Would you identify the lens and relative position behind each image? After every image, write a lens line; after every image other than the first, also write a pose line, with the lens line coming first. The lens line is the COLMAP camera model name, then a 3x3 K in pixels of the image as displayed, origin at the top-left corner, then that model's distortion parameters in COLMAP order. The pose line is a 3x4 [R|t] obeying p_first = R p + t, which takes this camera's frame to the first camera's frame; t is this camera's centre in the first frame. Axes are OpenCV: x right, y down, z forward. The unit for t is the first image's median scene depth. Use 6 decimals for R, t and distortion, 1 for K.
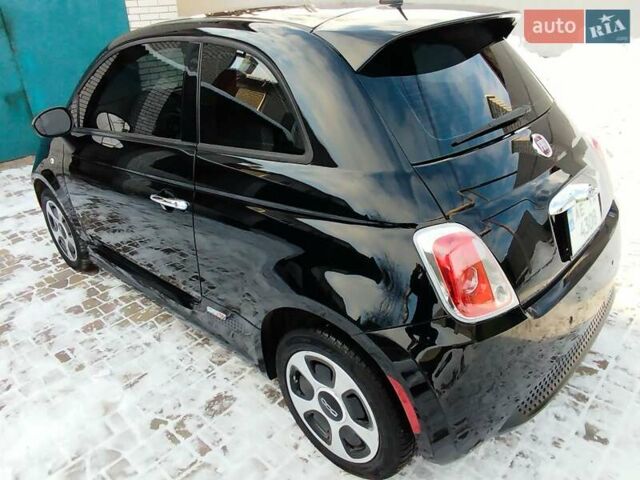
lens RADIAL K [[452.7, 0, 318.4], [0, 452.7, 238.2], [0, 0, 1]] dist [-0.005157, -0.009623]
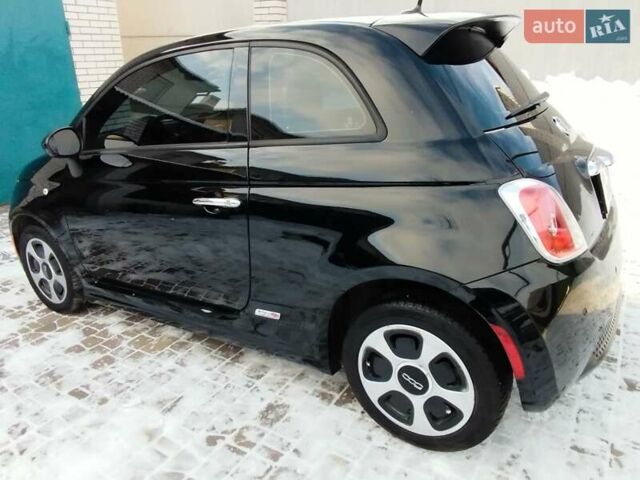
lens RADIAL K [[452.7, 0, 316.2], [0, 452.7, 241.6], [0, 0, 1]] dist [-0.005157, -0.009623]
pose [[0.984772, -0.072129, 0.158180, -0.231927], [0.091213, 0.988946, -0.116905, 0.117096], [-0.148000, 0.129553, 0.980465, 0.002431]]
